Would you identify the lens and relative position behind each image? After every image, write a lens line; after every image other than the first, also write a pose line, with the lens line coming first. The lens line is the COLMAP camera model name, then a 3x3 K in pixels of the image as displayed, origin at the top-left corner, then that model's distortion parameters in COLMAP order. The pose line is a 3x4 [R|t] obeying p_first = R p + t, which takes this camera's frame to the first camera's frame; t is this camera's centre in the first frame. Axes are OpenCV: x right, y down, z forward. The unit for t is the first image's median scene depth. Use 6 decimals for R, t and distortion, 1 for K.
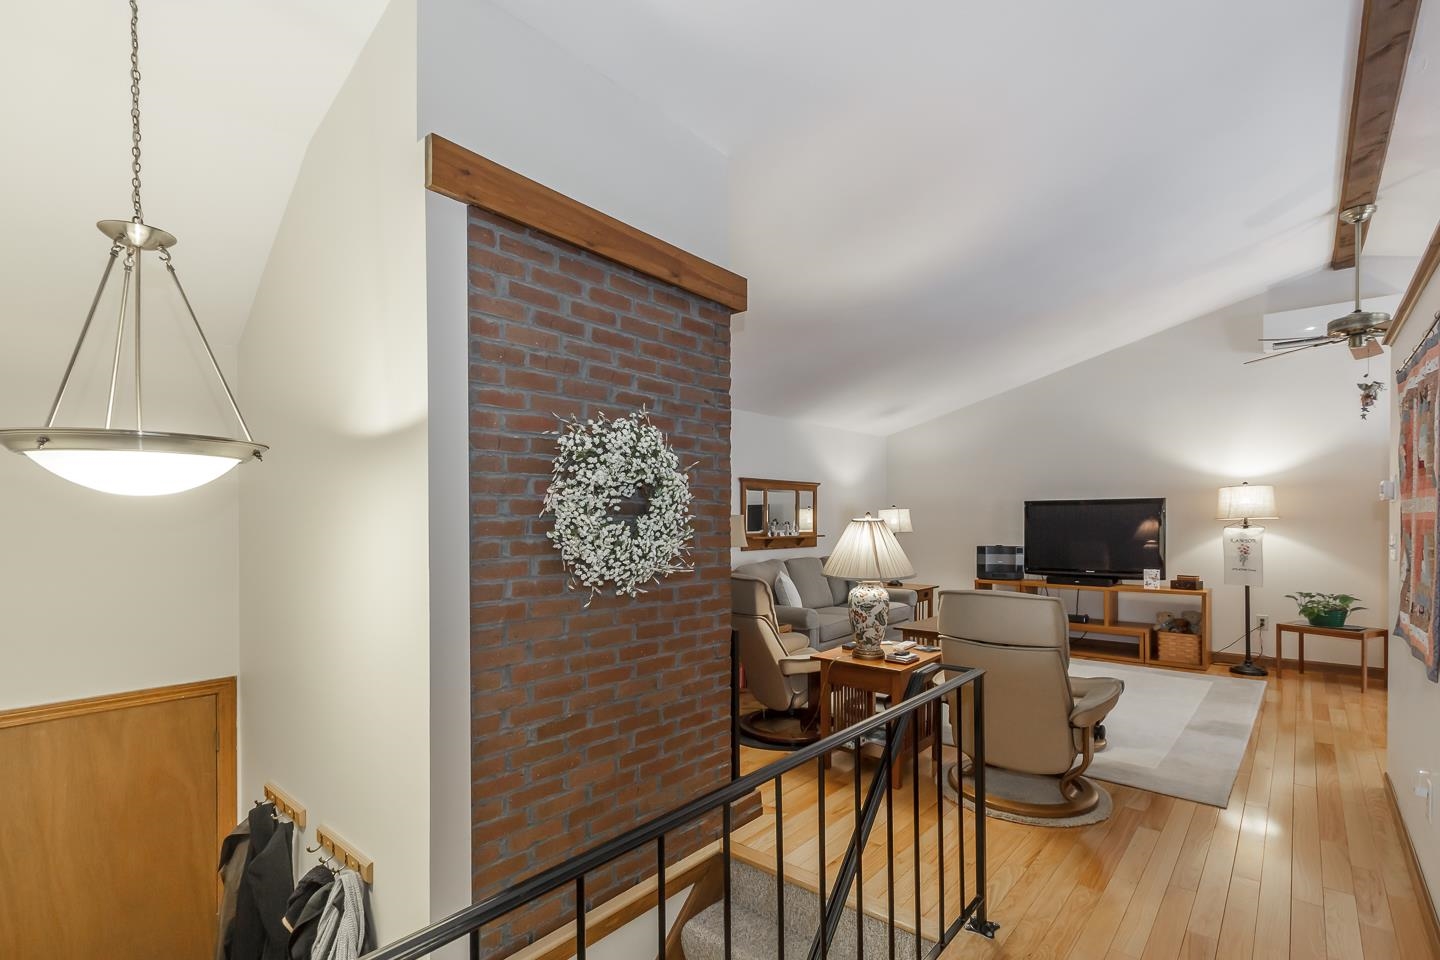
lens RADIAL K [[669.2, 0, 732.0], [0, 669.2, 521.3], [0, 0, 1]] dist [0.006912, -0.000699]
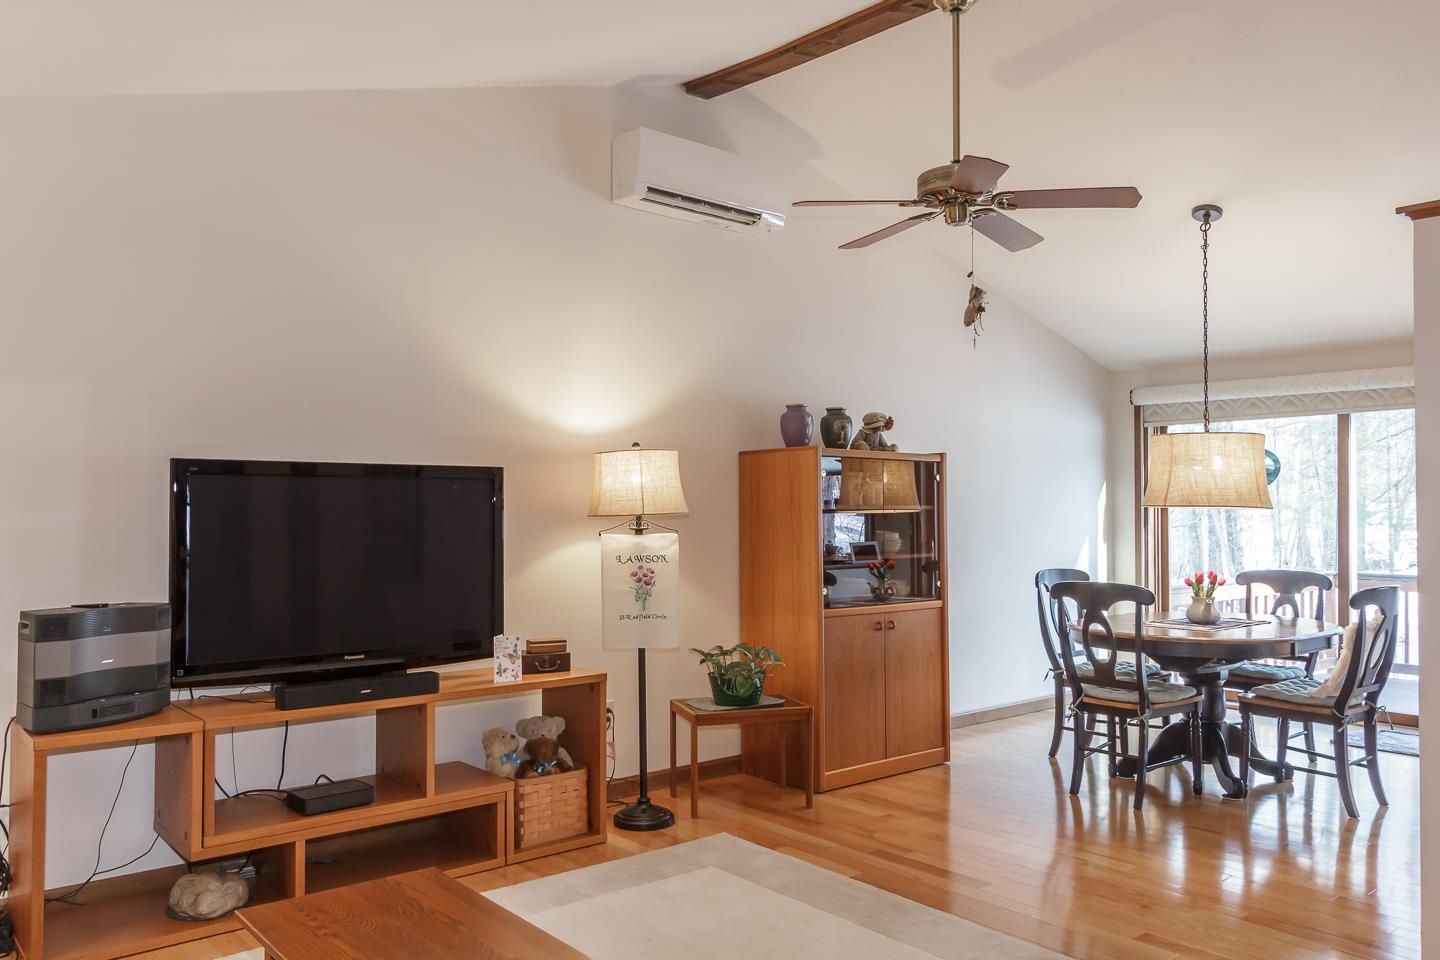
lens RADIAL K [[1054.6, 0, 712.7], [0, 1054.6, 476.3], [0, 0, 1]] dist [-0.003821, -0.004383]
pose [[0.162617, 0.040547, 0.985856, -0.011708], [0.002702, 0.999133, -0.041538, -0.000086], [-0.986686, 0.009419, 0.162366, 0.762036]]
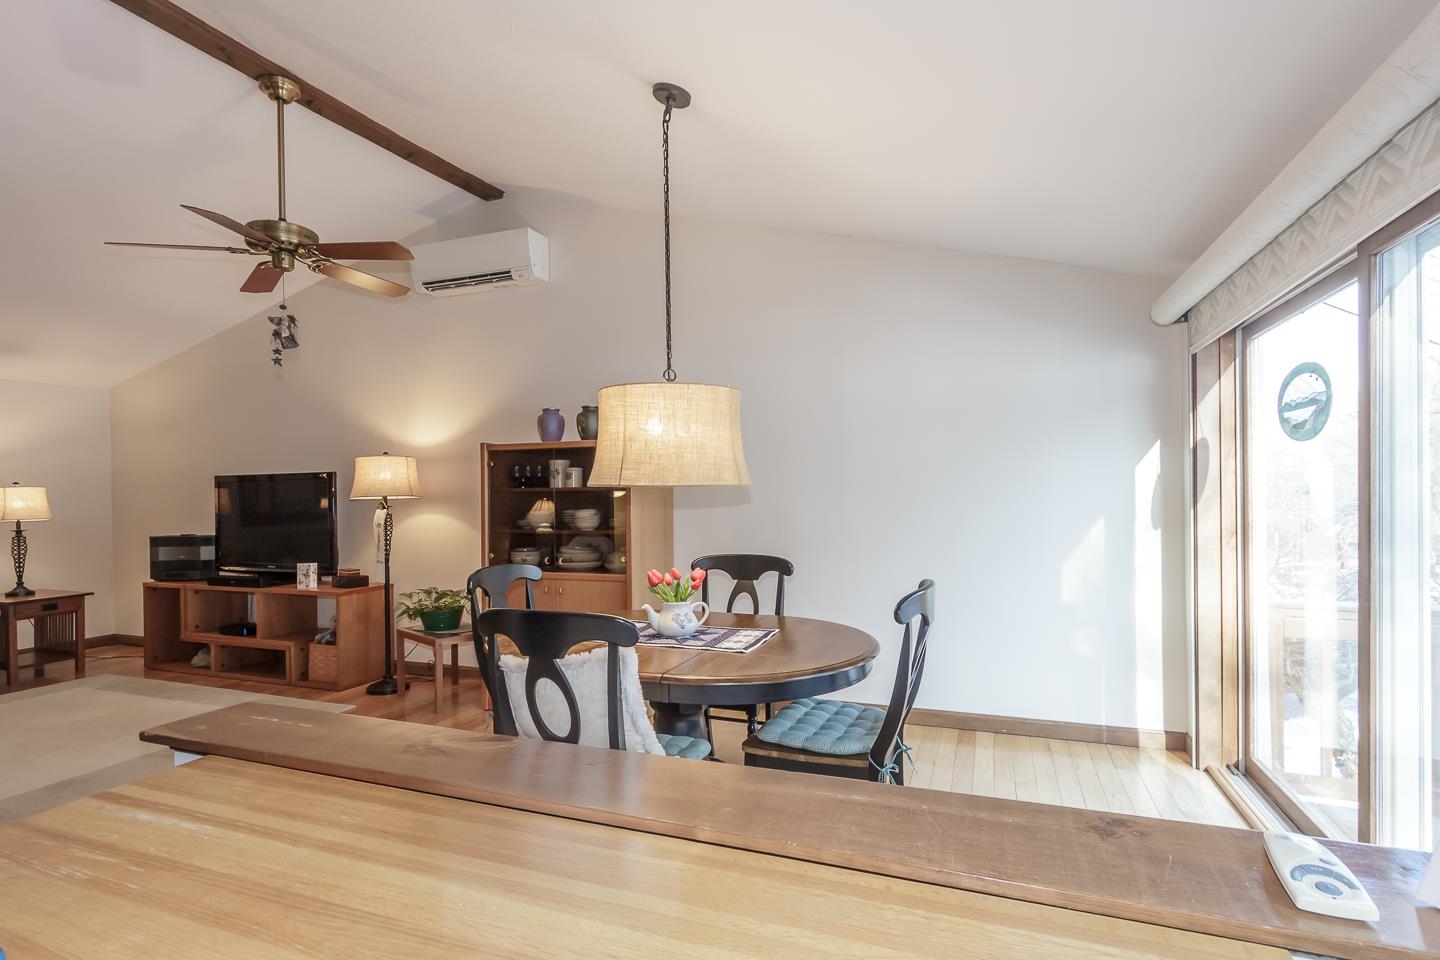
lens RADIAL K [[669.2, 0, 716.5], [0, 669.2, 493.3], [0, 0, 1]] dist [0.006912, -0.000699]
pose [[0.937650, -0.006866, 0.347512, 0.805717], [0.009212, 0.999945, -0.005100, -0.001360], [-0.347458, 0.007984, 0.937662, 0.099125]]
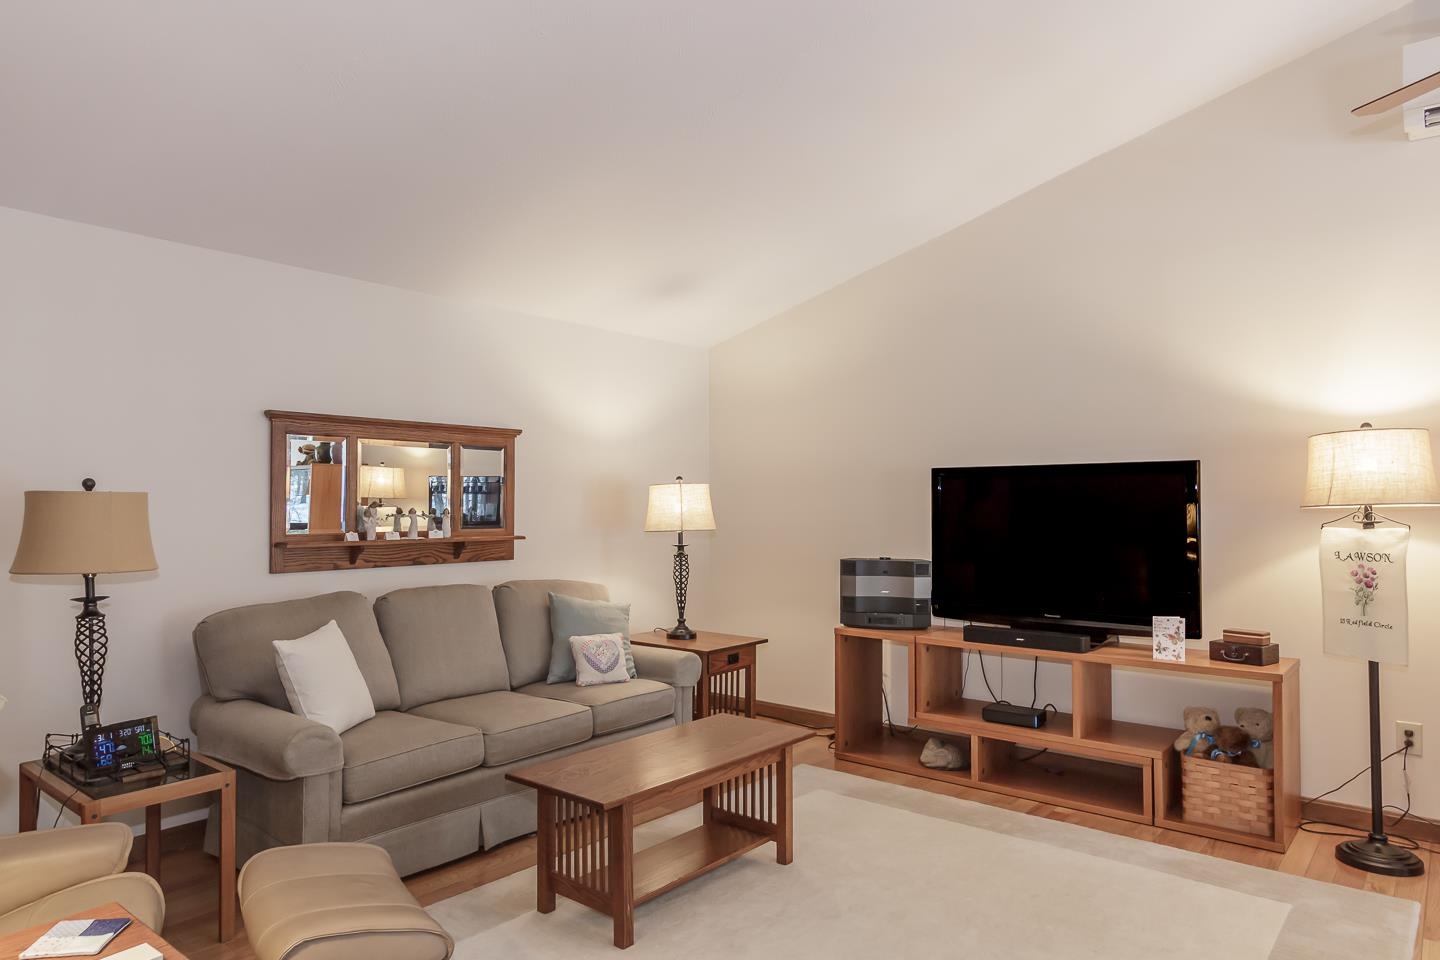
lens RADIAL K [[911.3, 0, 724.5], [0, 911.3, 486.7], [0, 0, 1]] dist [0.000854, 0.002458]
pose [[0.999798, 0.004123, 0.019667, 0.310953], [-0.003748, 0.999812, -0.019046, -0.003605], [-0.019741, 0.018968, 0.999625, 0.385745]]
